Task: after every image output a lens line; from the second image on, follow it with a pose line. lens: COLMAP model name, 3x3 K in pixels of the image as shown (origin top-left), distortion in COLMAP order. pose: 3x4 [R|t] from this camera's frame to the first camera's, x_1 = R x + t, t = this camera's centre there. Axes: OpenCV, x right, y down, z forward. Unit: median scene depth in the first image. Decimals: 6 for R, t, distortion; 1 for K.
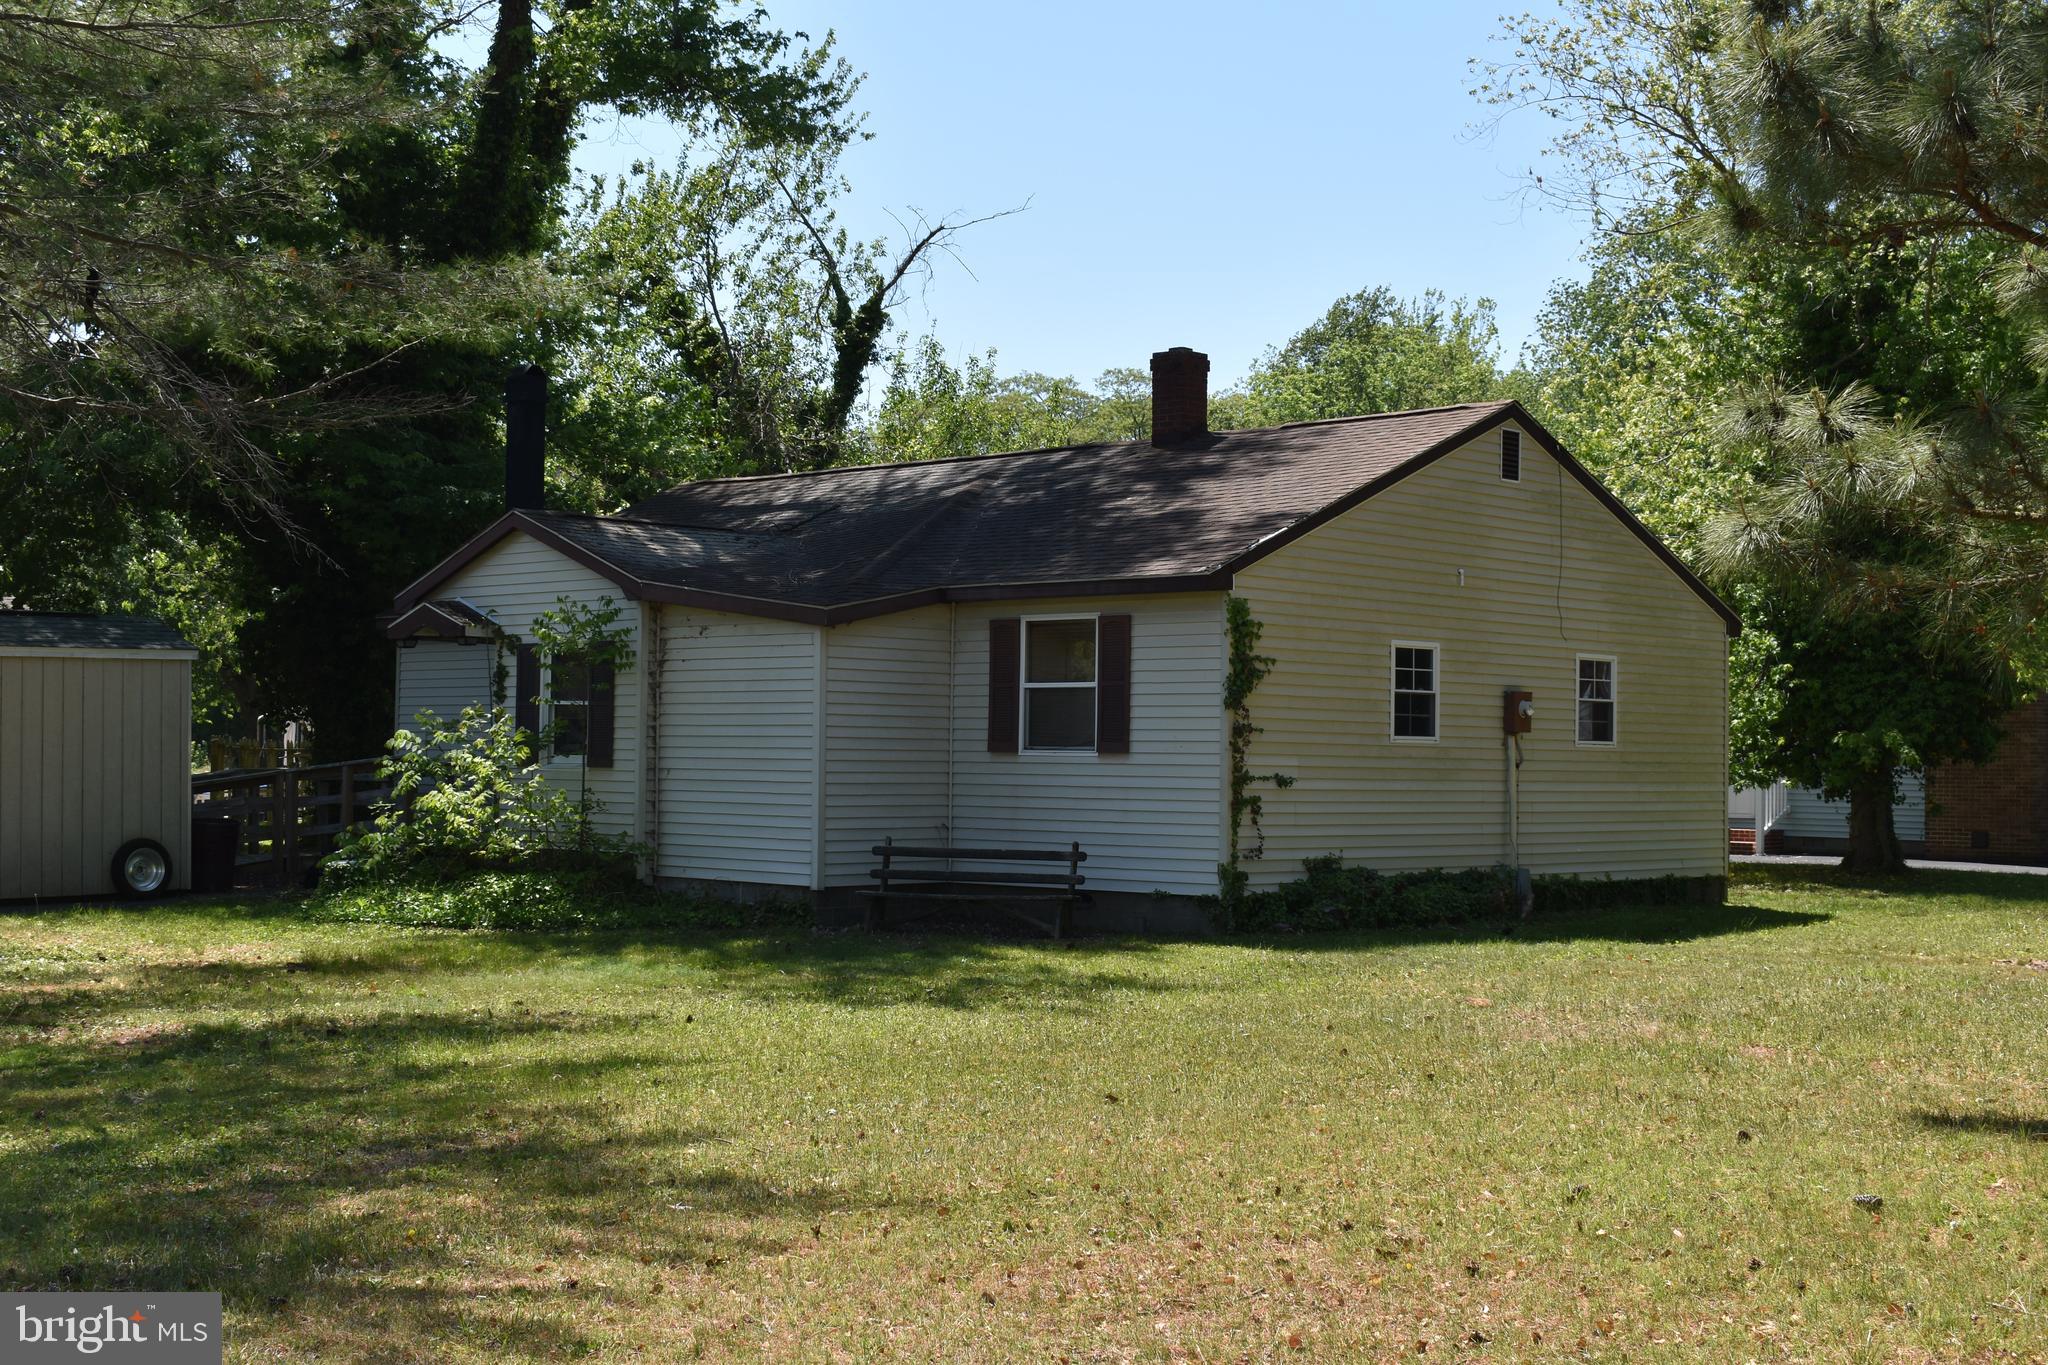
lens RADIAL K [[2570.8, 0, 1023.1], [0, 2570.8, 694.1], [0, 0, 1]] dist [-0.026882, 0.000000]
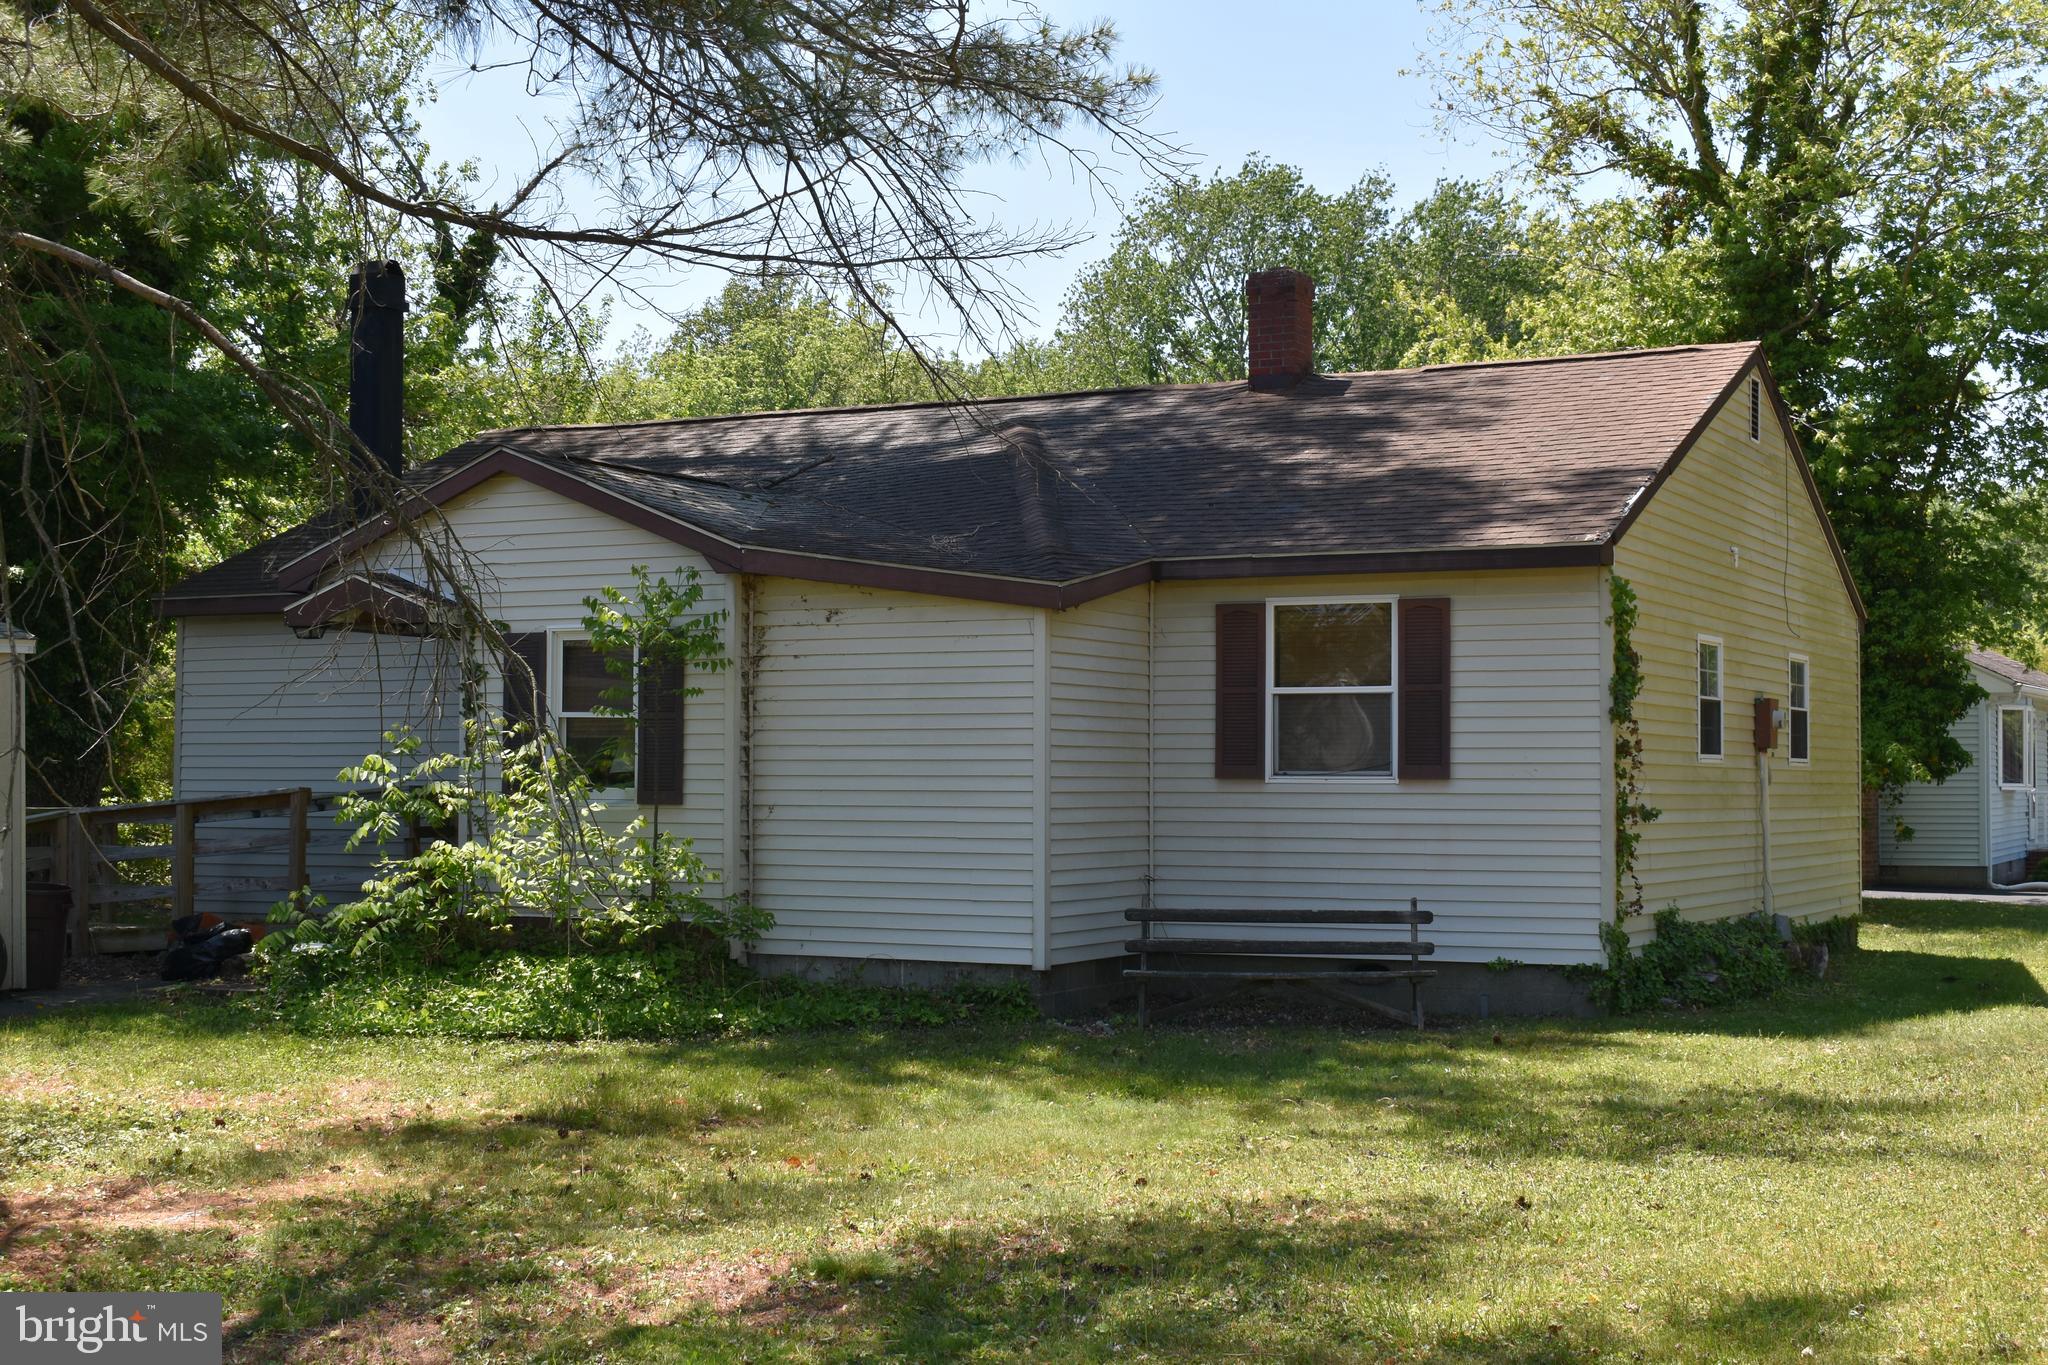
lens RADIAL K [[2729.5, 0, 1025.0], [0, 2729.5, 678.4], [0, 0, 1]] dist [-0.024799, 0.000000]
pose [[0.962484, 0.001505, 0.271335, -0.285809], [0.001400, 0.999944, -0.010514, 0.001376], [-0.271336, 0.010500, 0.962427, 0.244275]]
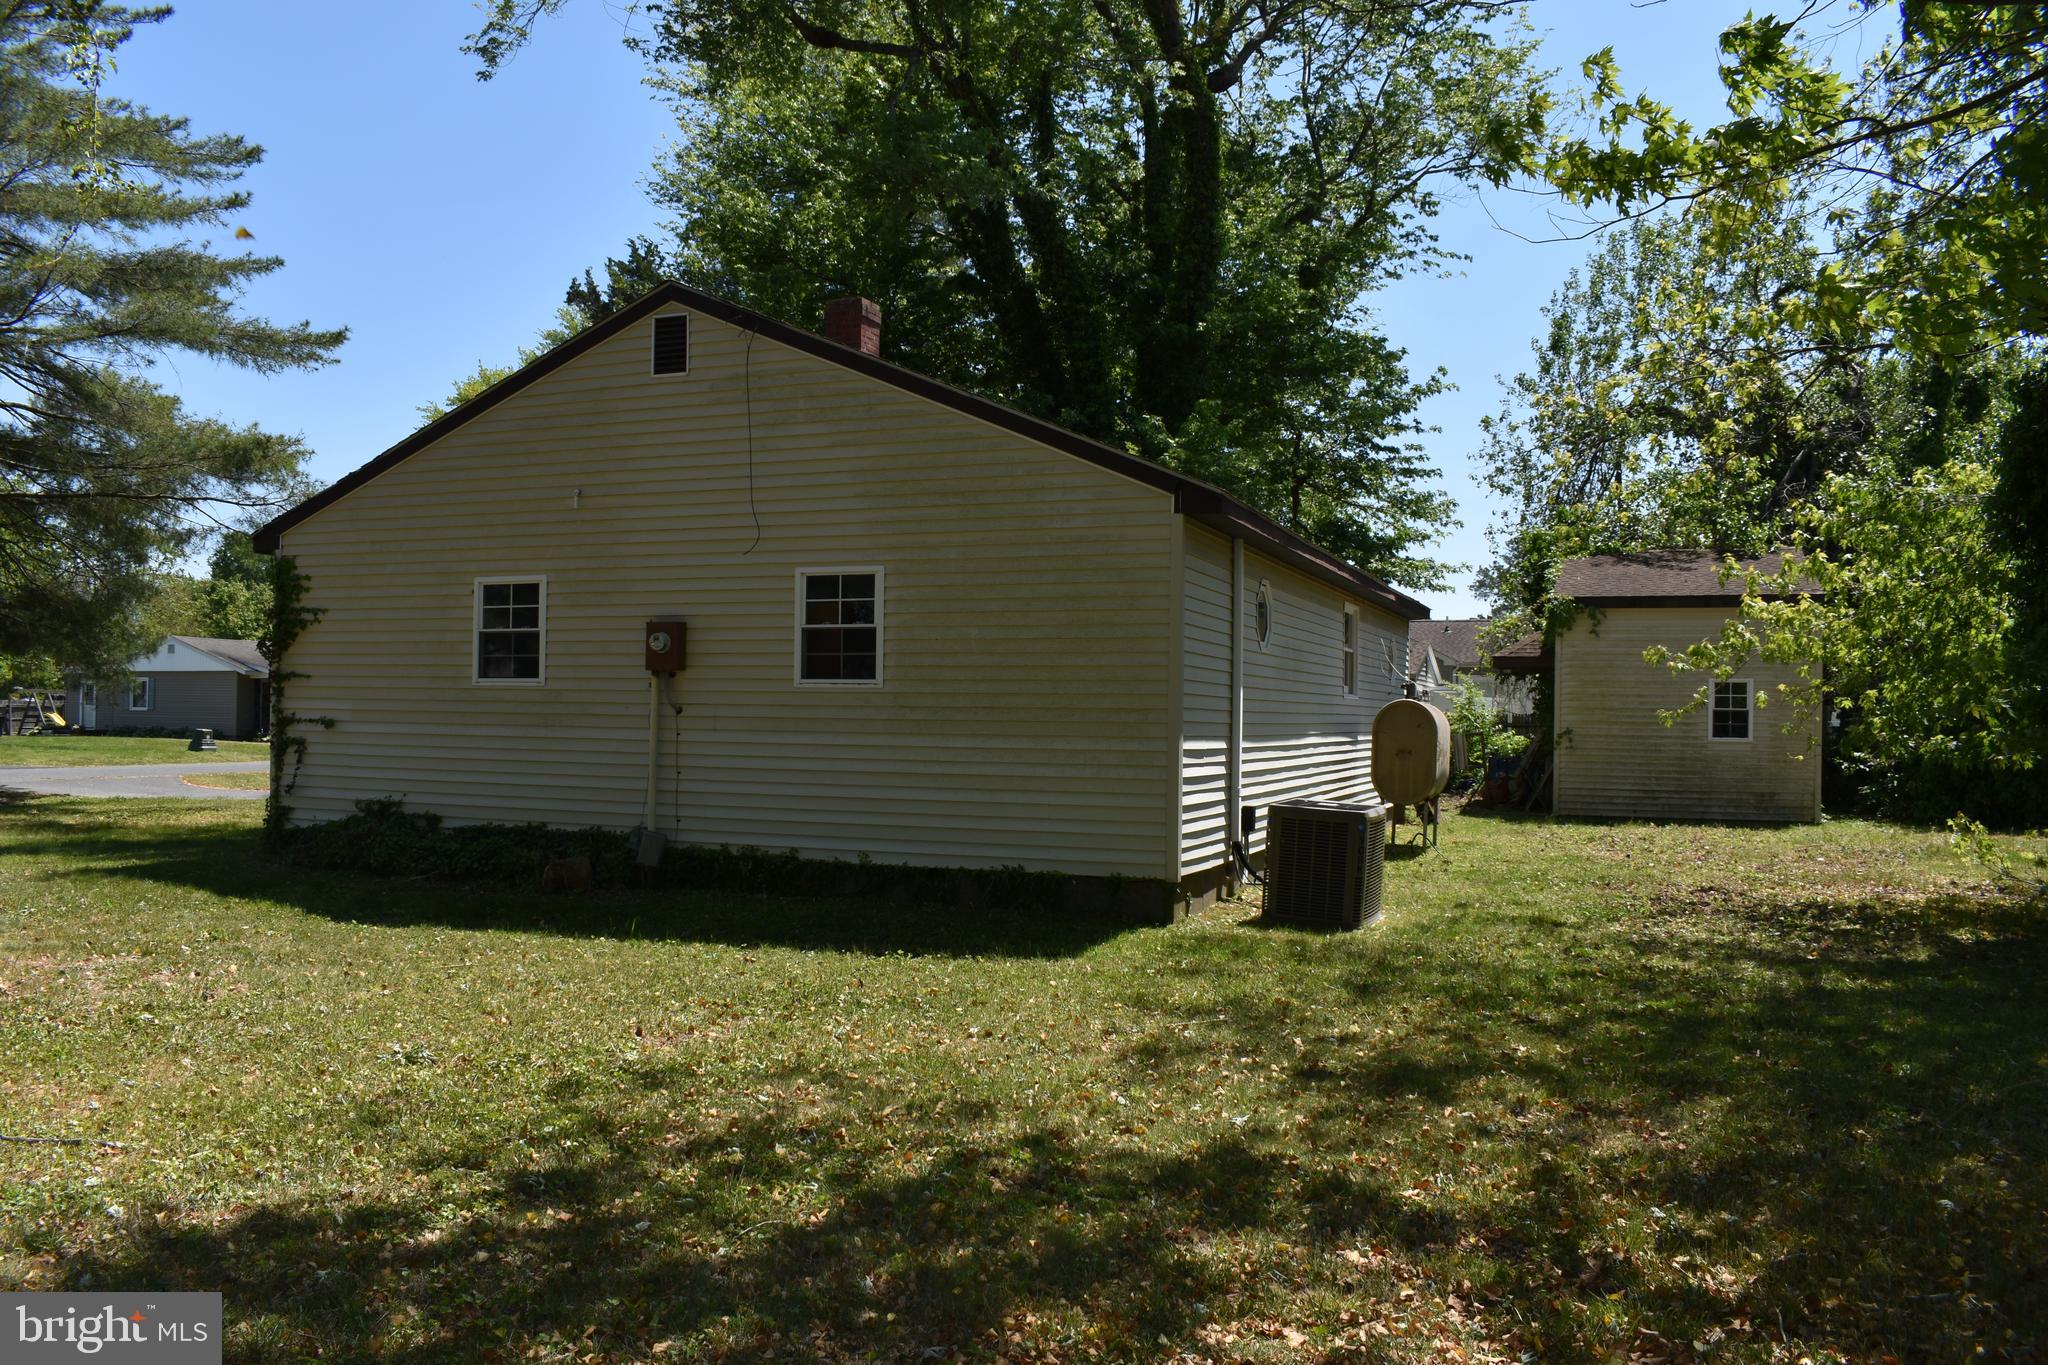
lens RADIAL K [[1637.3, 0, 1022.0], [0, 1637.3, 678.3], [0, 0, 1]] dist [-0.079194, -0.005088]
pose [[0.363261, -0.019111, -0.931491, 0.773000], [0.021464, 0.999696, -0.012139, 0.027710], [0.931440, -0.015584, 0.363561, 0.965631]]
